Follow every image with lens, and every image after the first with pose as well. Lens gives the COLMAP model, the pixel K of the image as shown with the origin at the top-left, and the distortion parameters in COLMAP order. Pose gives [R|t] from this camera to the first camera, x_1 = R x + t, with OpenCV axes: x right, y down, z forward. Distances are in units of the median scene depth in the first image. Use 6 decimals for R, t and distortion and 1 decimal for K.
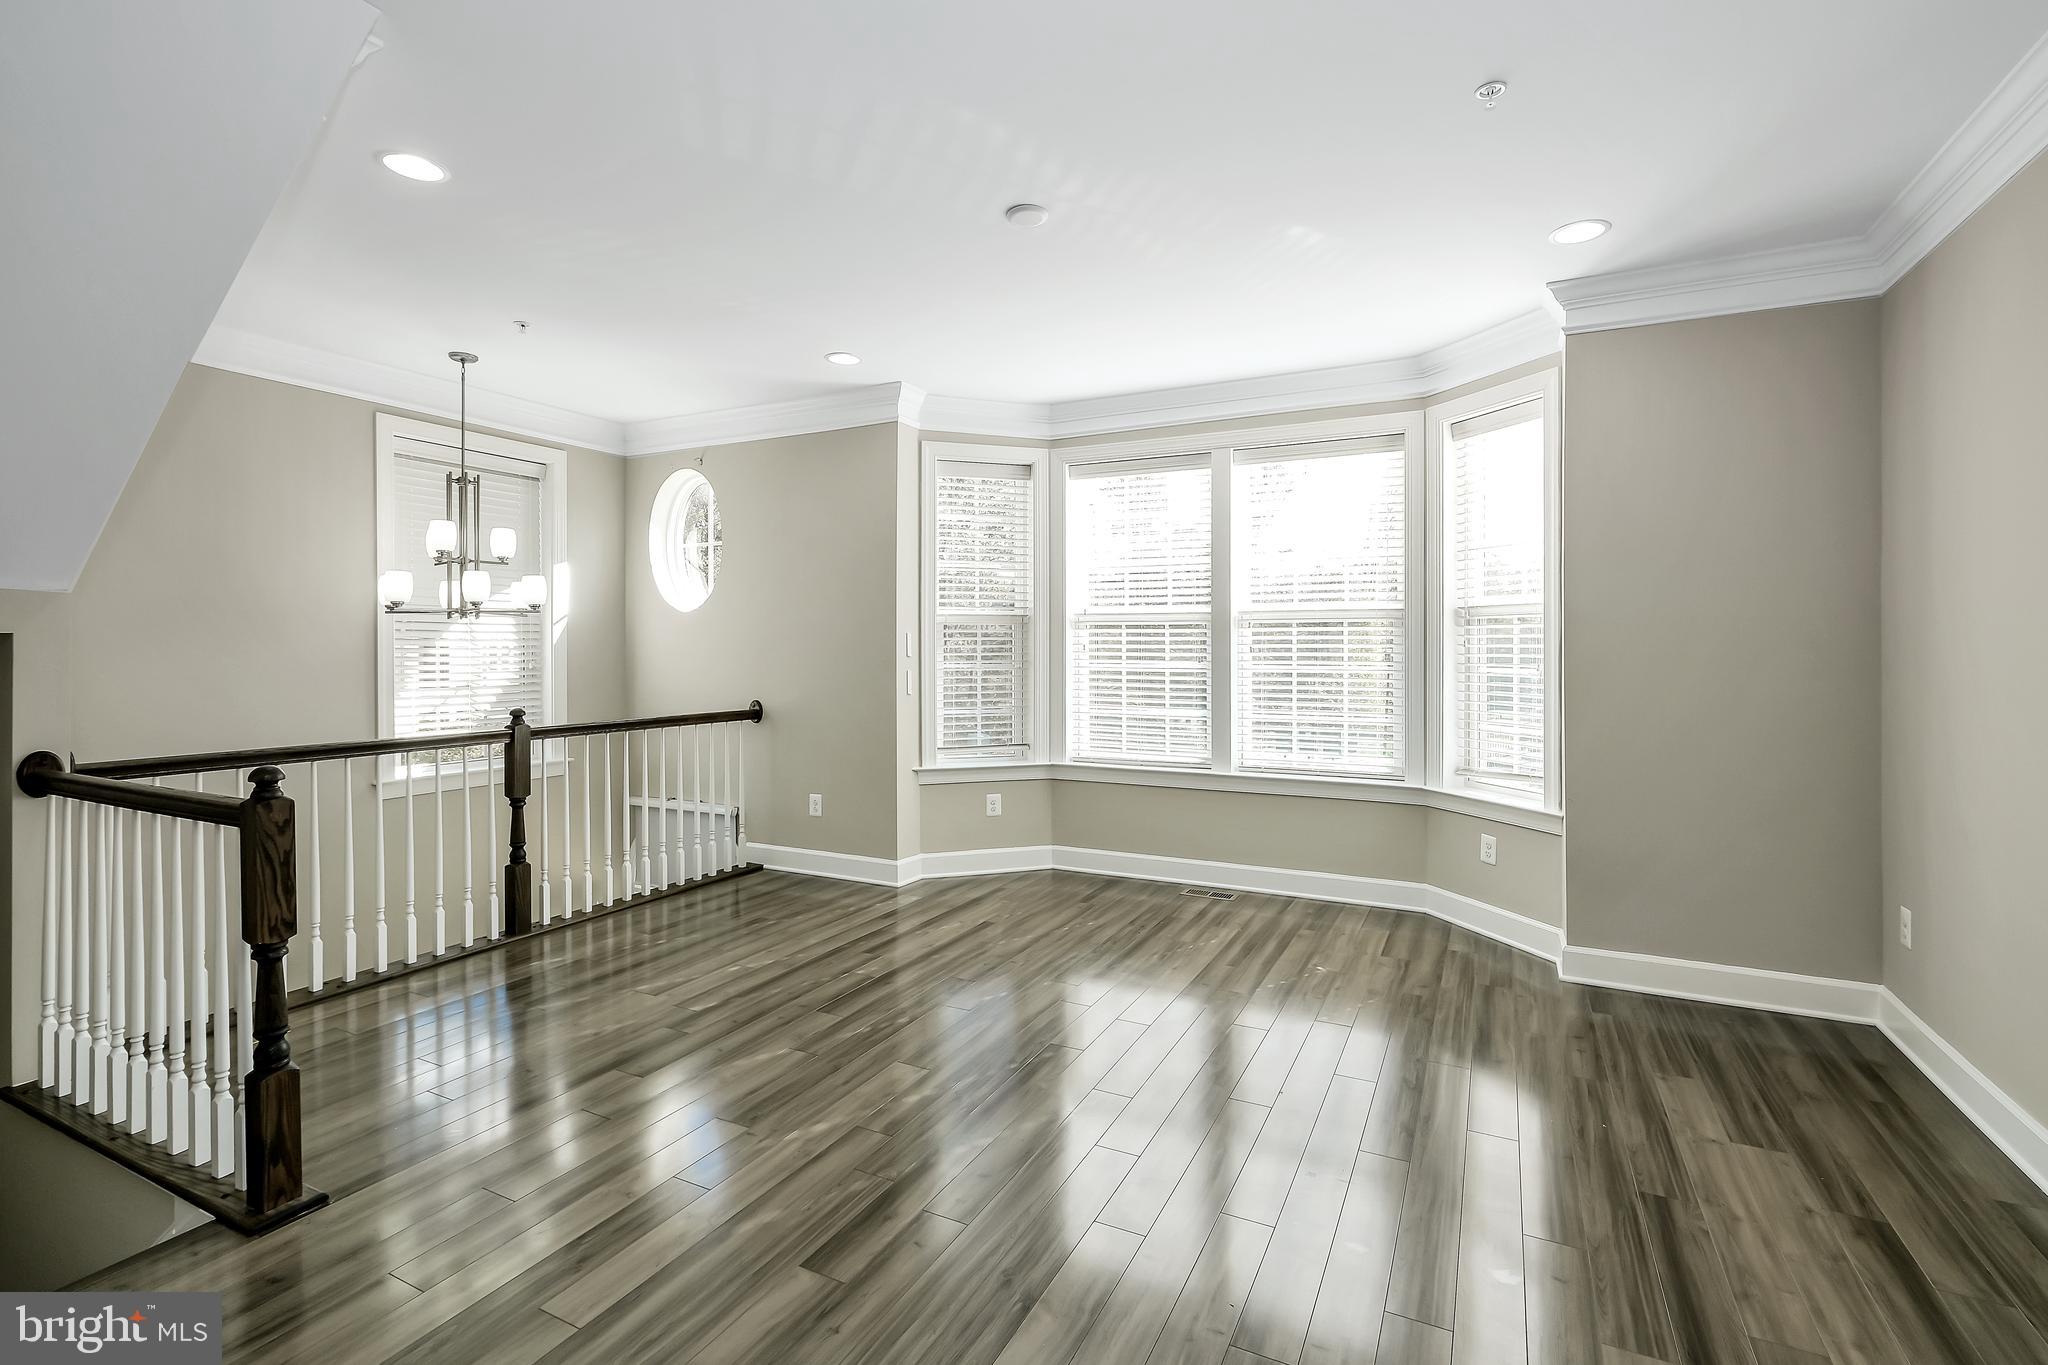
lens RADIAL K [[931.0, 0, 1042.5], [0, 931.0, 642.2], [0, 0, 1]] dist [0.000492, 0.000014]
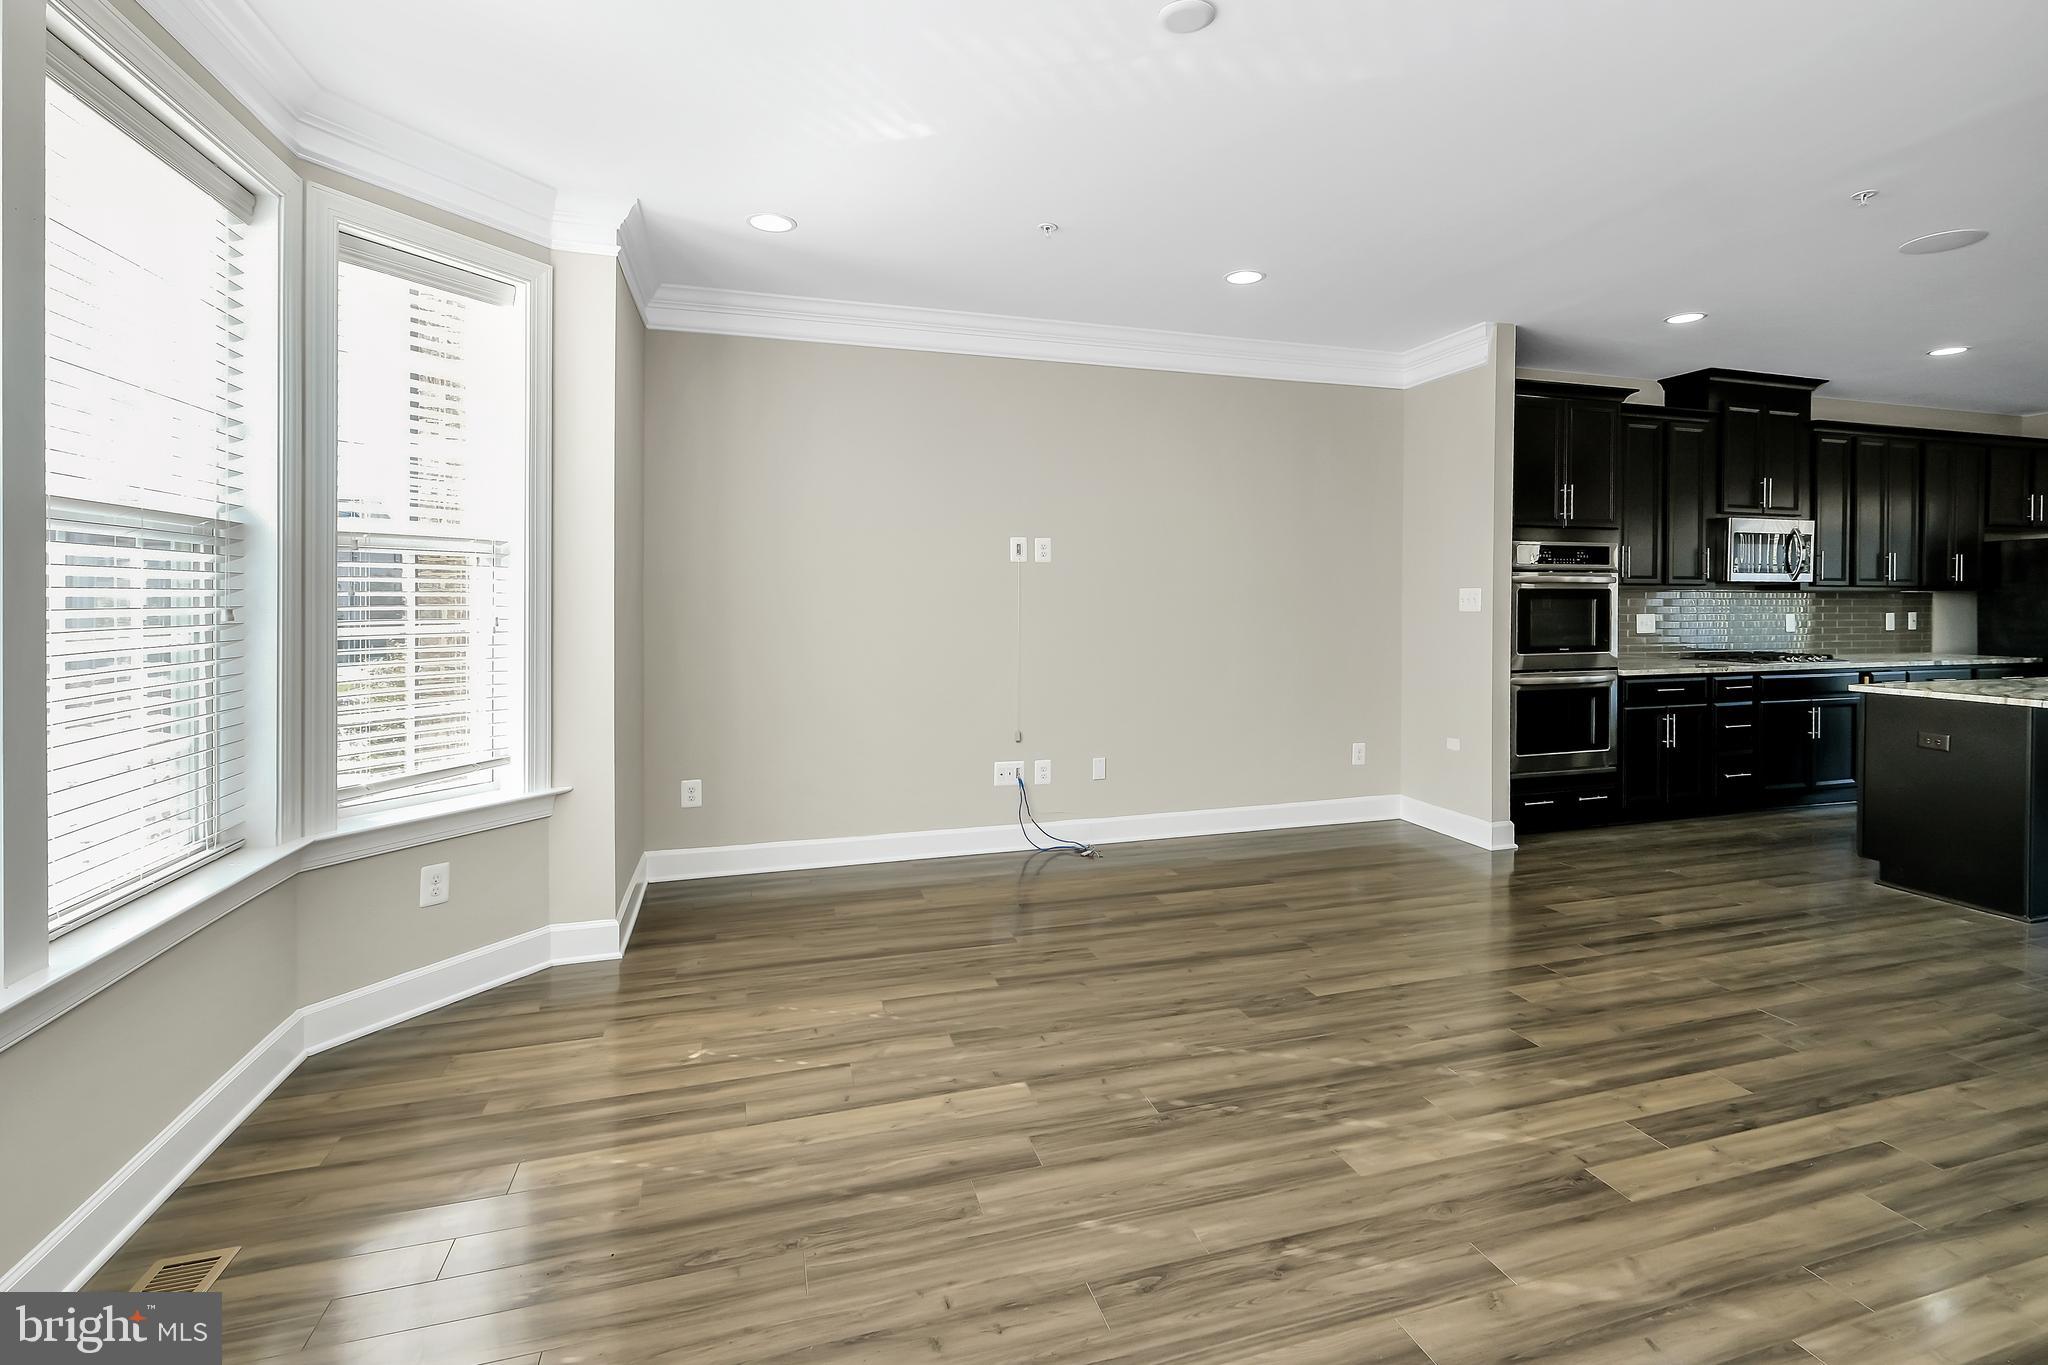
lens RADIAL K [[953.3, 0, 1049.4], [0, 953.3, 606.4], [0, 0, 1]] dist [0.000652, 0.000525]
pose [[-0.697973, -0.008164, 0.716078, -0.299363], [-0.003529, 0.999962, 0.007961, 0.005066], [-0.716116, 0.003029, -0.697975, 0.986846]]
